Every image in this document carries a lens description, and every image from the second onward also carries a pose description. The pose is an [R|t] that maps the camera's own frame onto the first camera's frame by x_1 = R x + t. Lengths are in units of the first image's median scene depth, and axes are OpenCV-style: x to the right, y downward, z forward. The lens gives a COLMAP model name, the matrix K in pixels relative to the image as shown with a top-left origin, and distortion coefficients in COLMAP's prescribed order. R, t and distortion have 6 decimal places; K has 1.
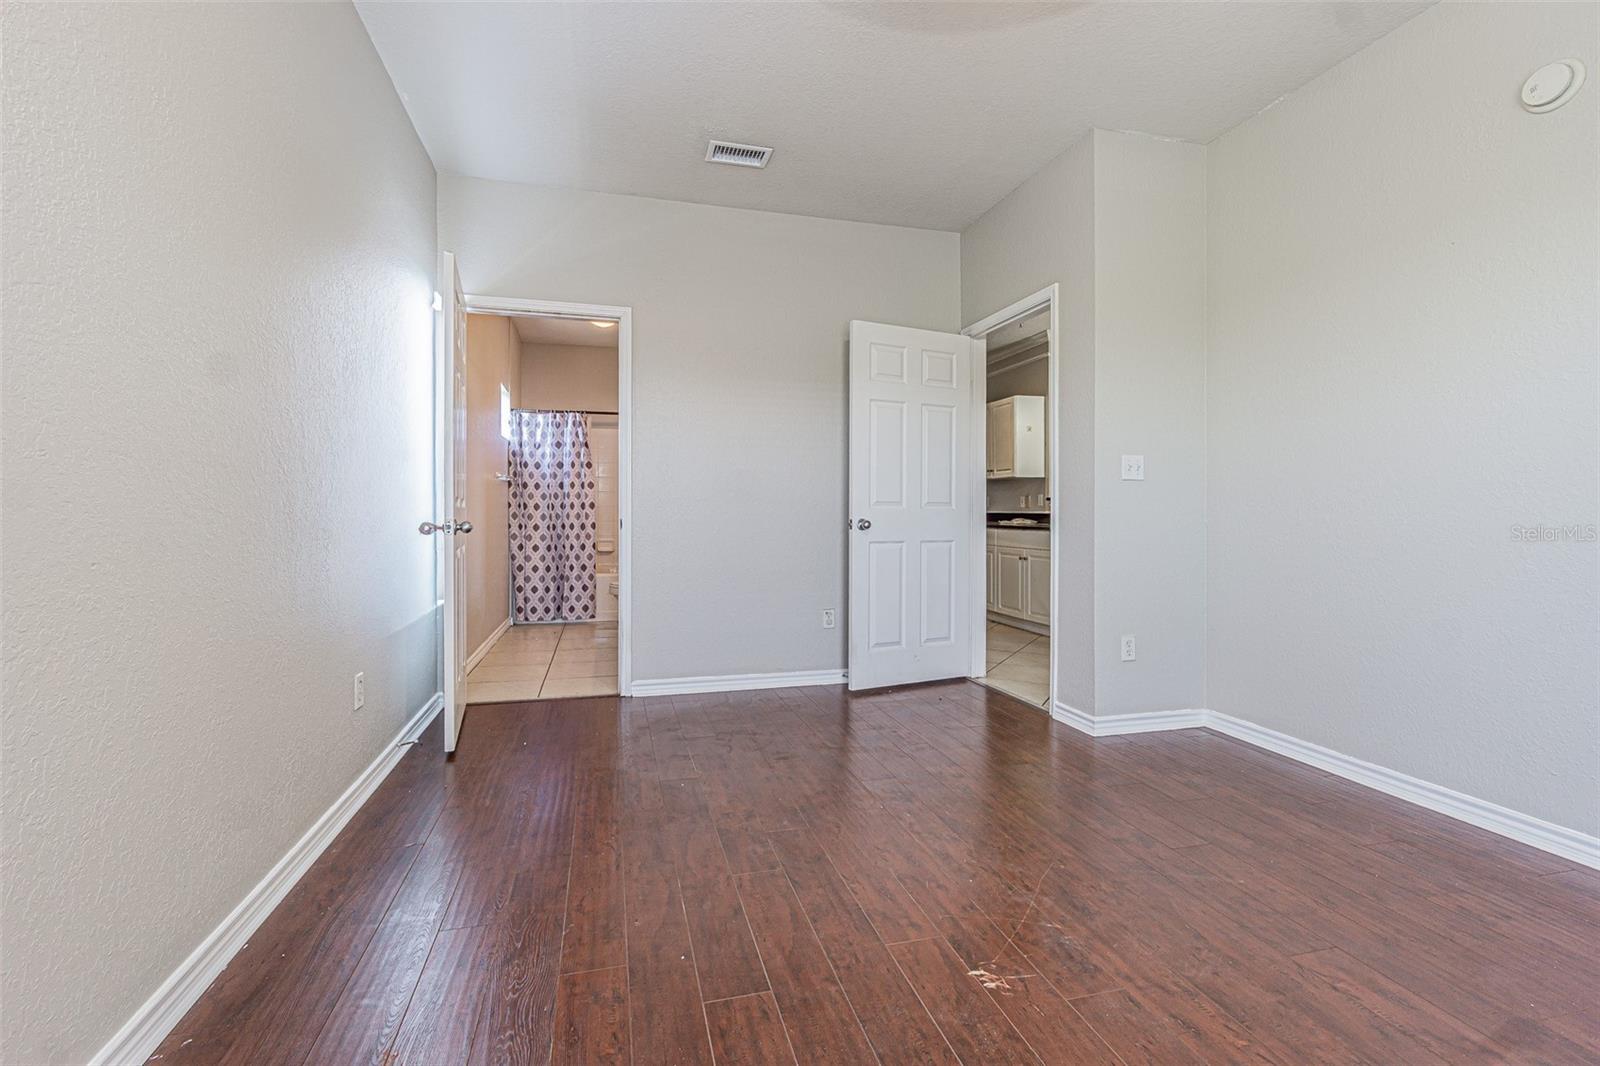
lens RADIAL K [[699.7, 0, 799.4], [0, 699.7, 520.2], [0, 0, 1]] dist [0.001180, 0.001008]
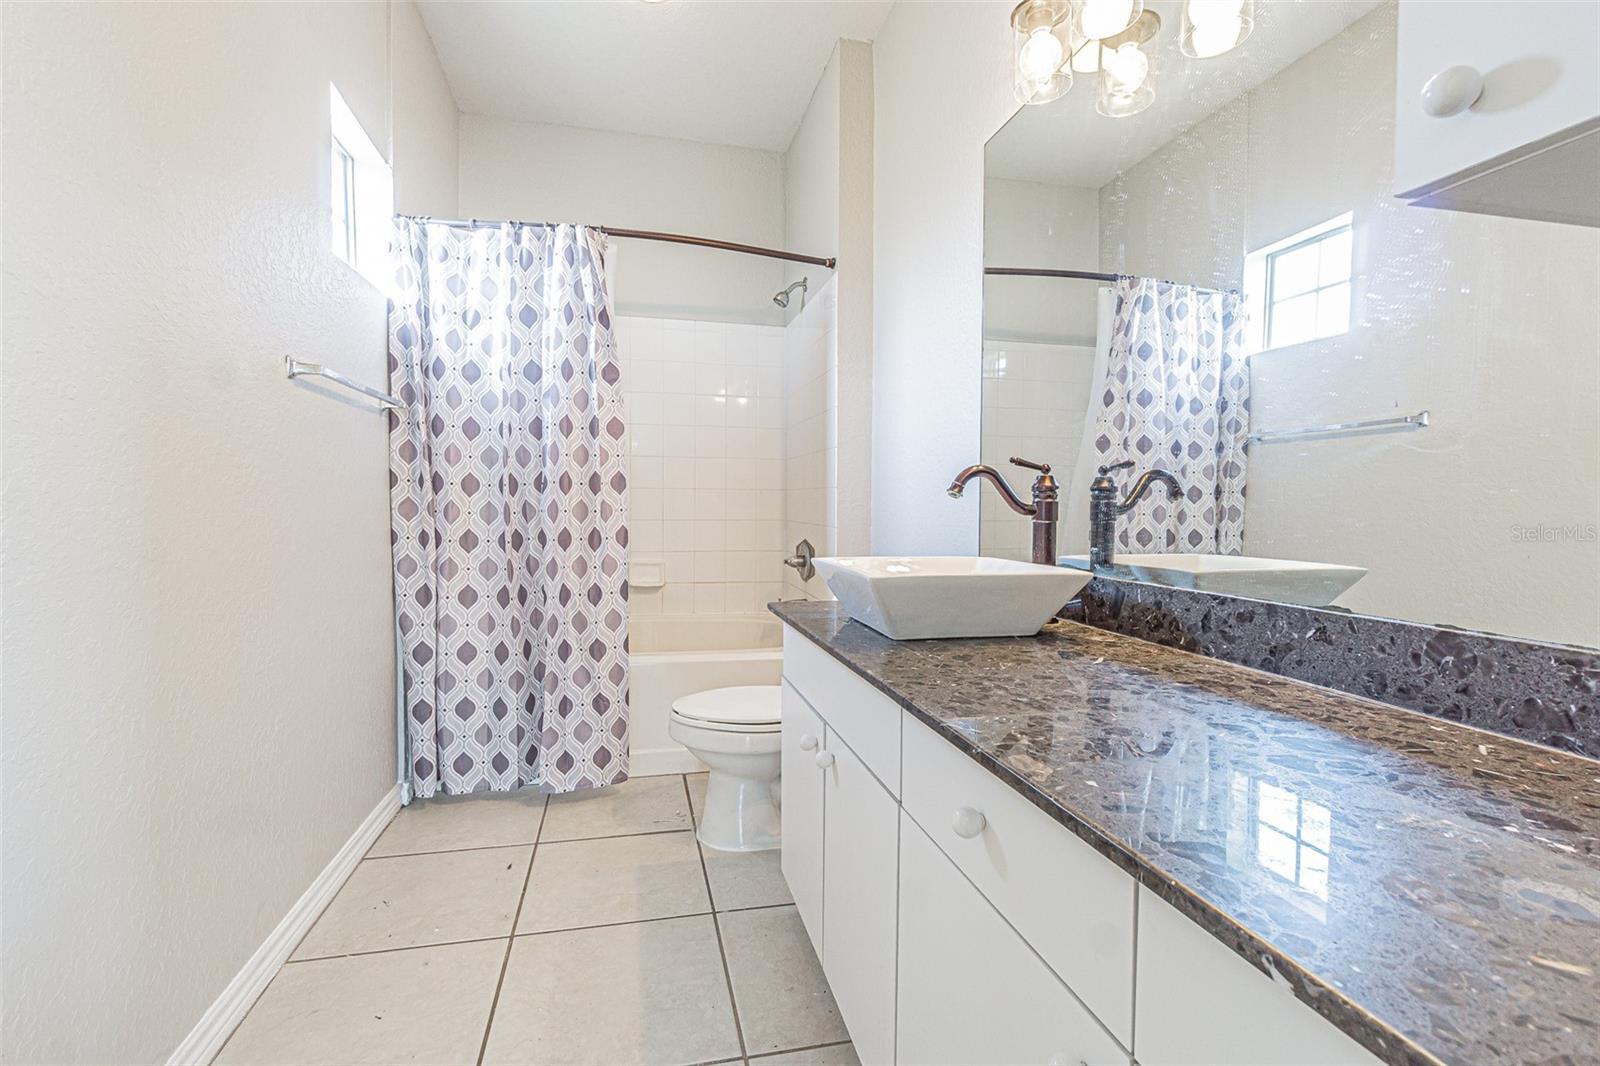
lens RADIAL K [[699.7, 0, 797.1], [0, 699.7, 535.0], [0, 0, 1]] dist [0.001180, 0.001008]
pose [[0.999708, 0.006796, -0.023195, -0.194631], [-0.006139, 0.999580, 0.028308, -0.004283], [0.023378, -0.028157, 0.999330, 0.635257]]
